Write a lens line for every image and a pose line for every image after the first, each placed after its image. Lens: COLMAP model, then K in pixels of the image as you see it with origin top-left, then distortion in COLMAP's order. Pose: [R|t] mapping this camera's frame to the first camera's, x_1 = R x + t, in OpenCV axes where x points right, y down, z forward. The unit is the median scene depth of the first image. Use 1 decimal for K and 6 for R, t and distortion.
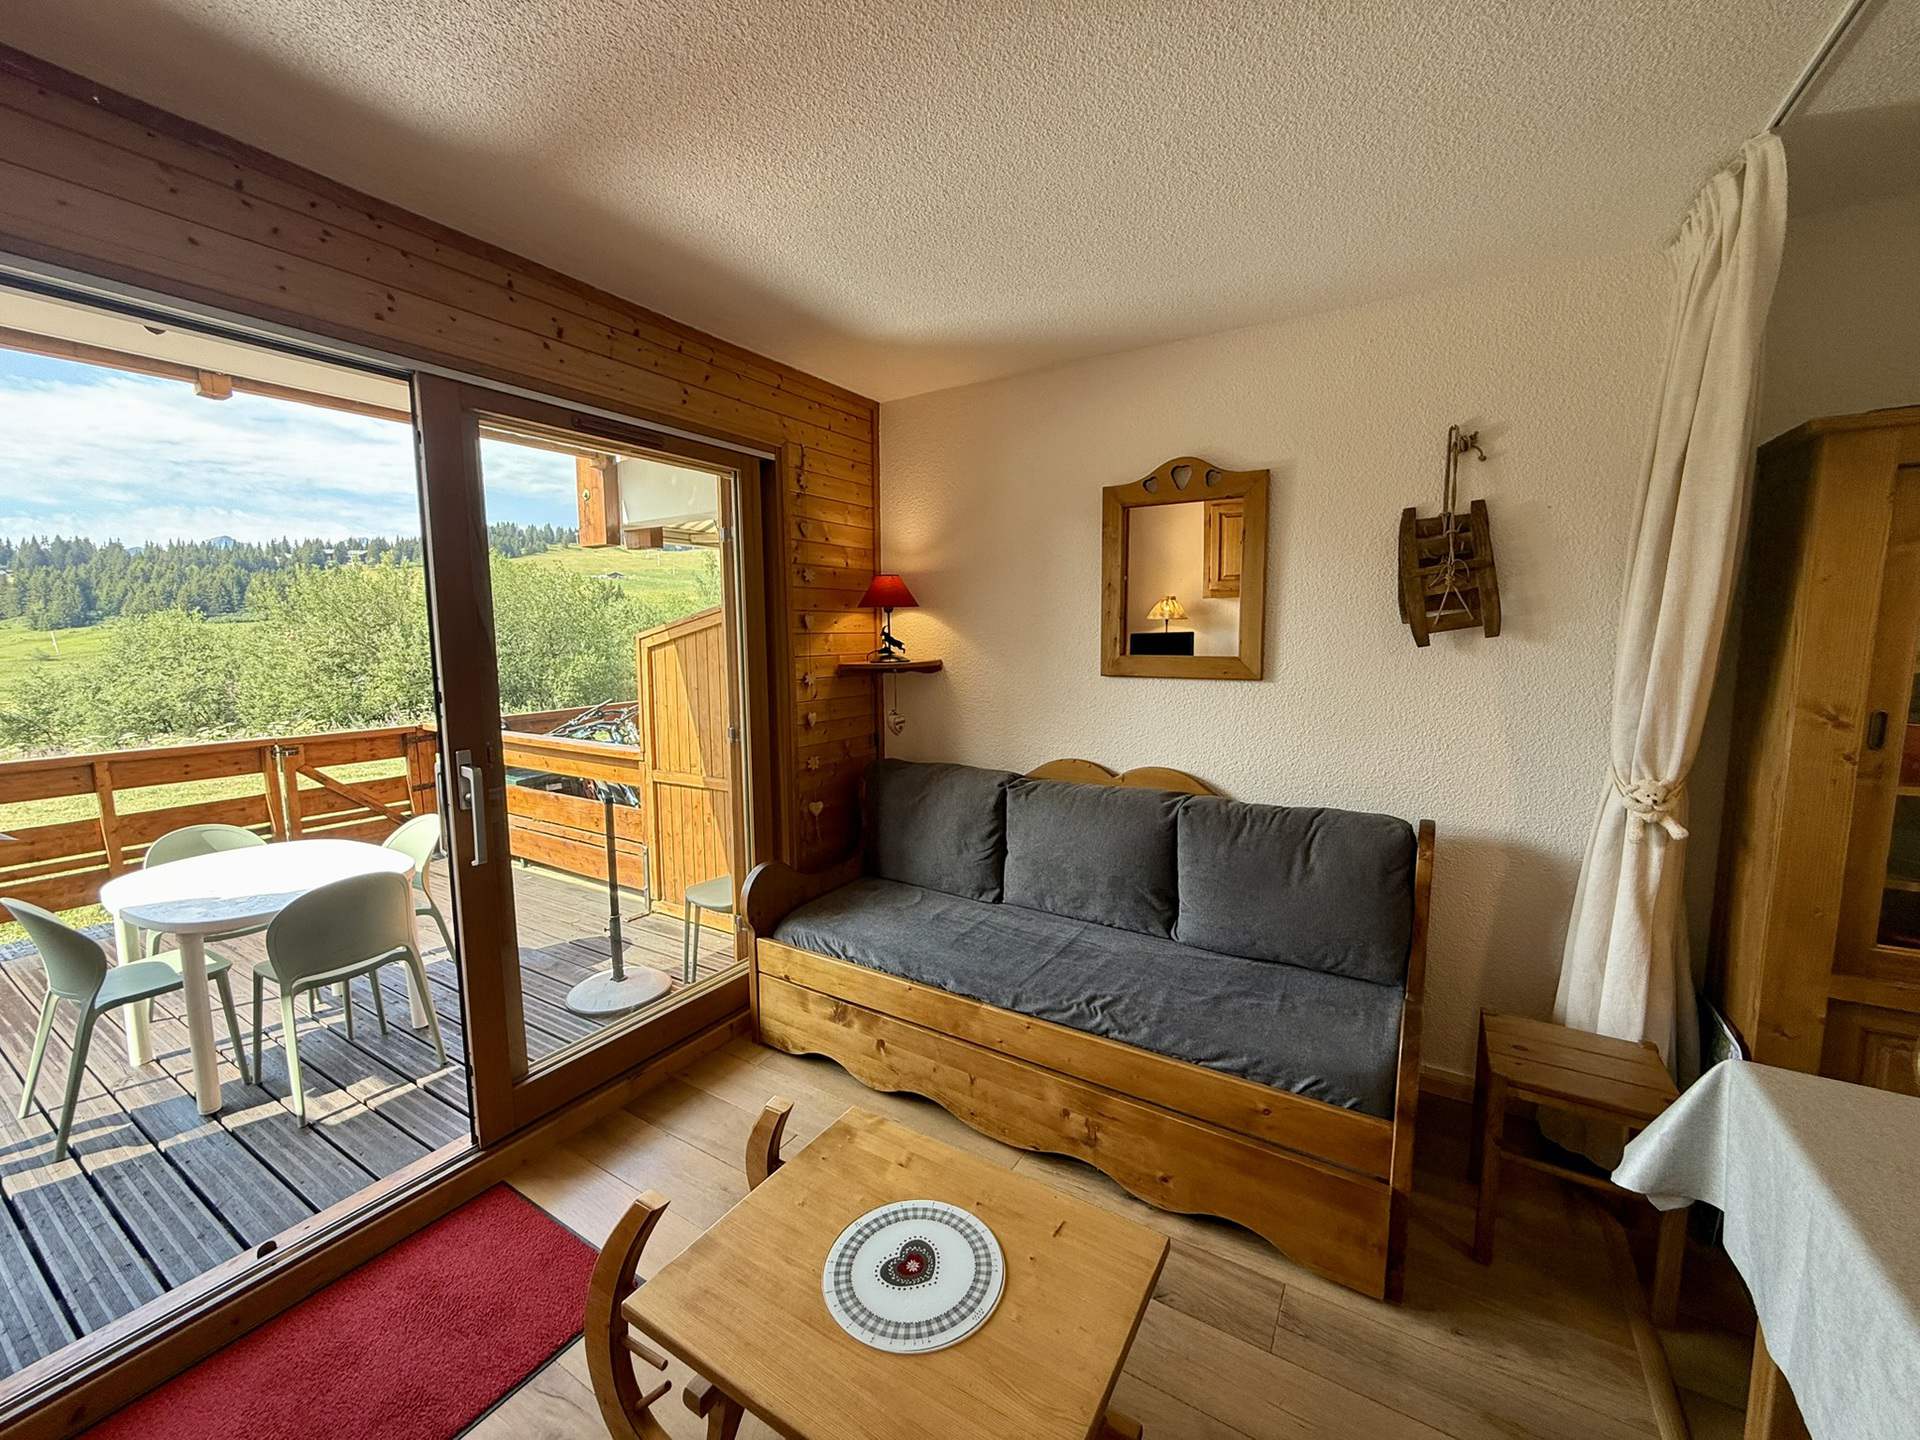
lens RADIAL K [[763.2, 0, 950.9], [0, 763.2, 717.2], [0, 0, 1]] dist [-0.000056, 0.000094]
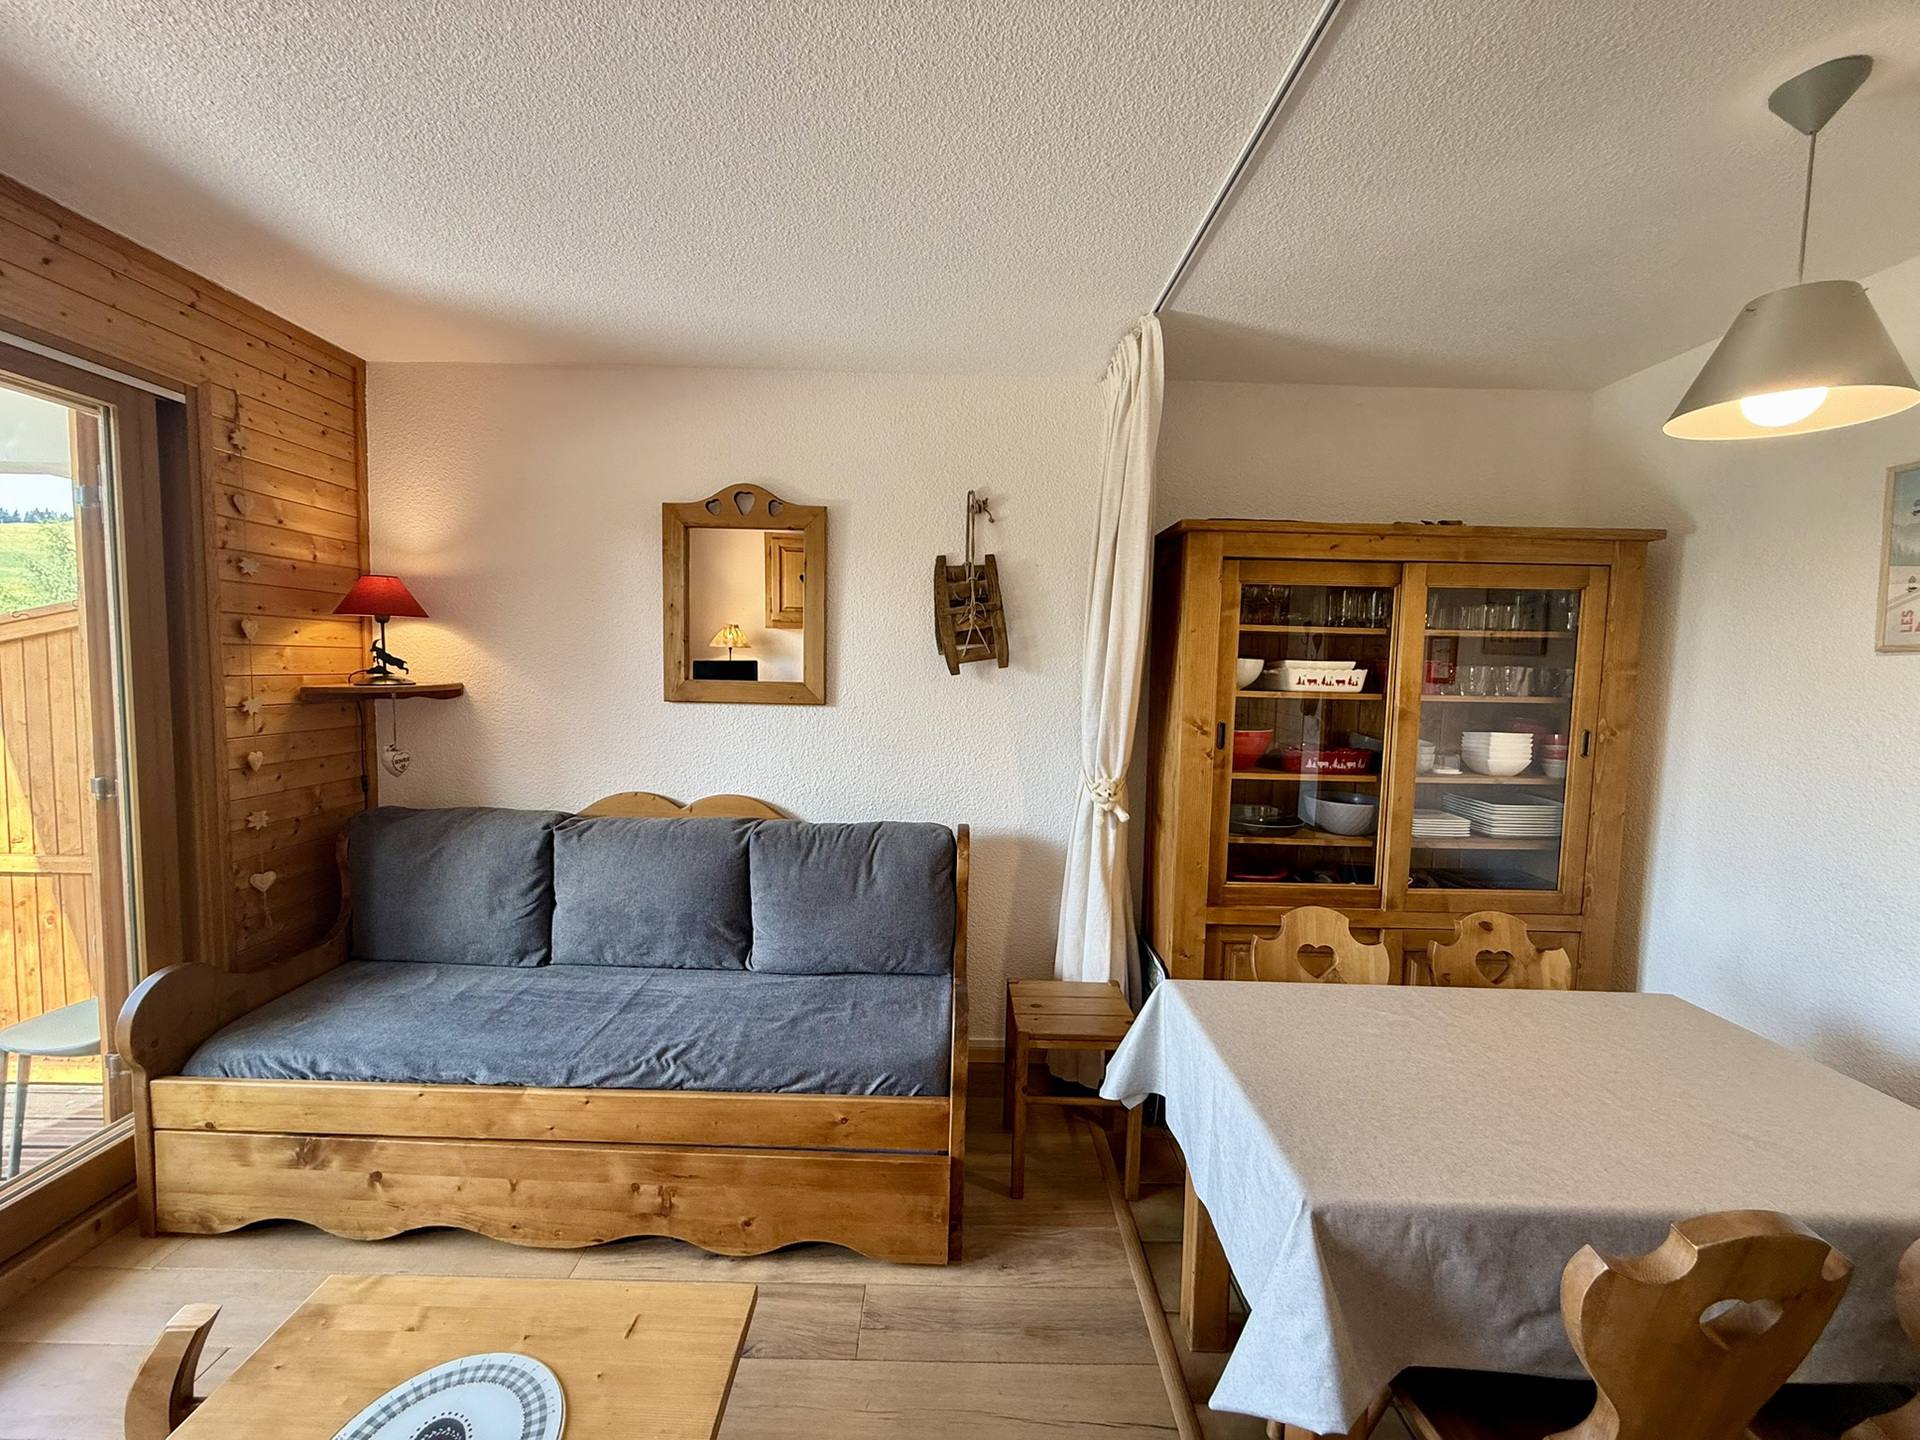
lens RADIAL K [[763.2, 0, 950.8], [0, 763.2, 717.0], [0, 0, 1]] dist [-0.000056, 0.000094]
pose [[0.847710, -0.010660, 0.530352, -0.003766], [0.032681, 0.998948, -0.032160, 0.009126], [-0.529452, 0.044595, 0.847167, 0.022996]]
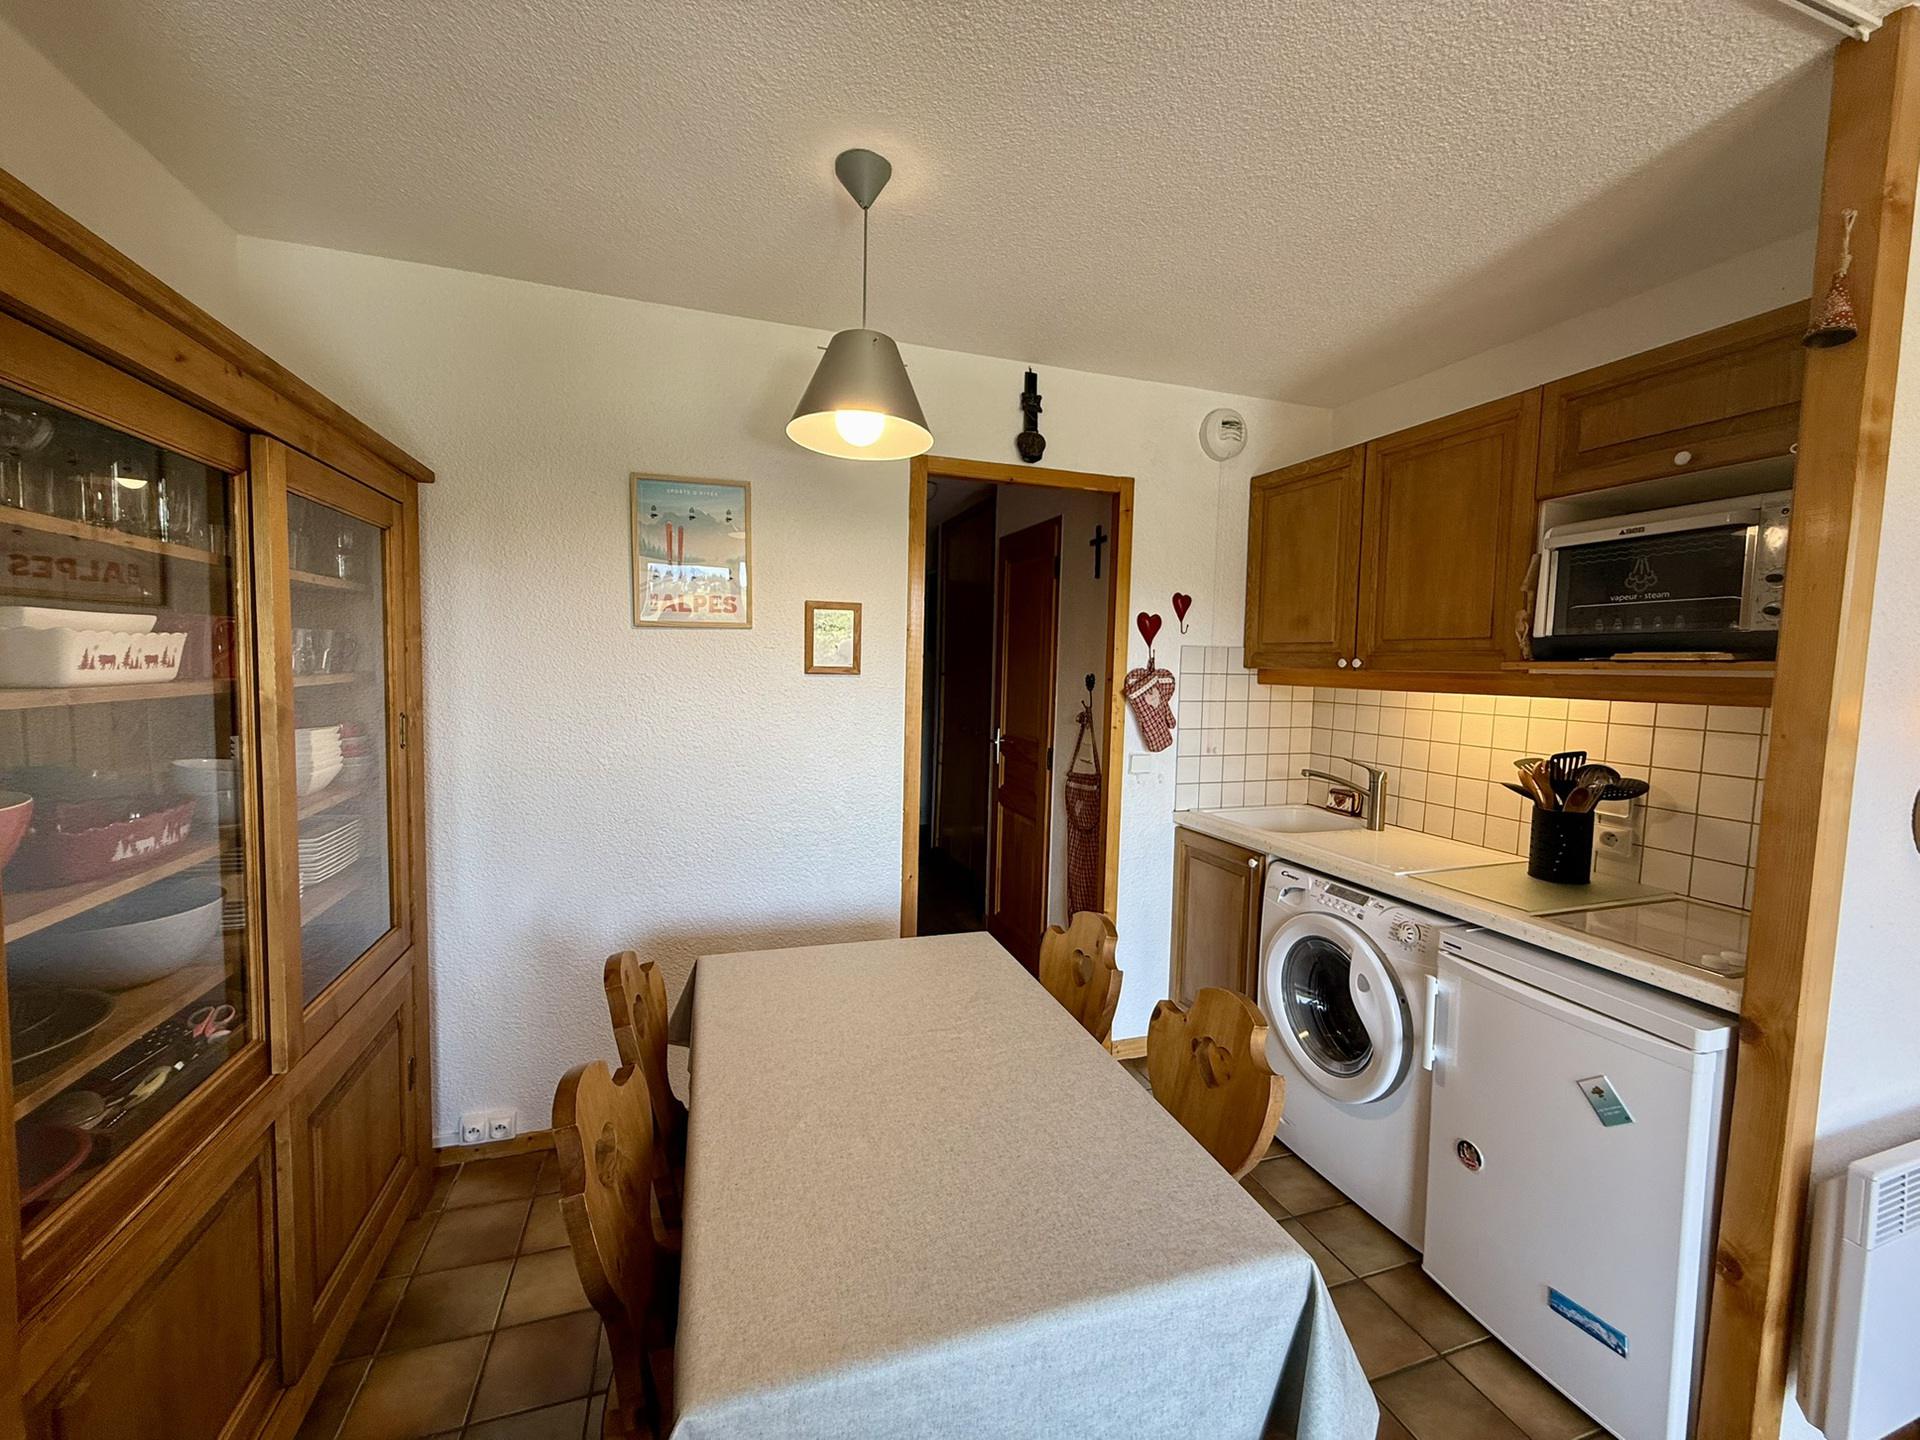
lens RADIAL K [[763.2, 0, 952.2], [0, 763.2, 717.1], [0, 0, 1]] dist [-0.000056, 0.000094]
pose [[-0.772004, -0.056880, 0.633067, 0.330608], [0.054809, 0.986321, 0.155457, -0.071989], [-0.633250, 0.154711, -0.758327, 0.720511]]
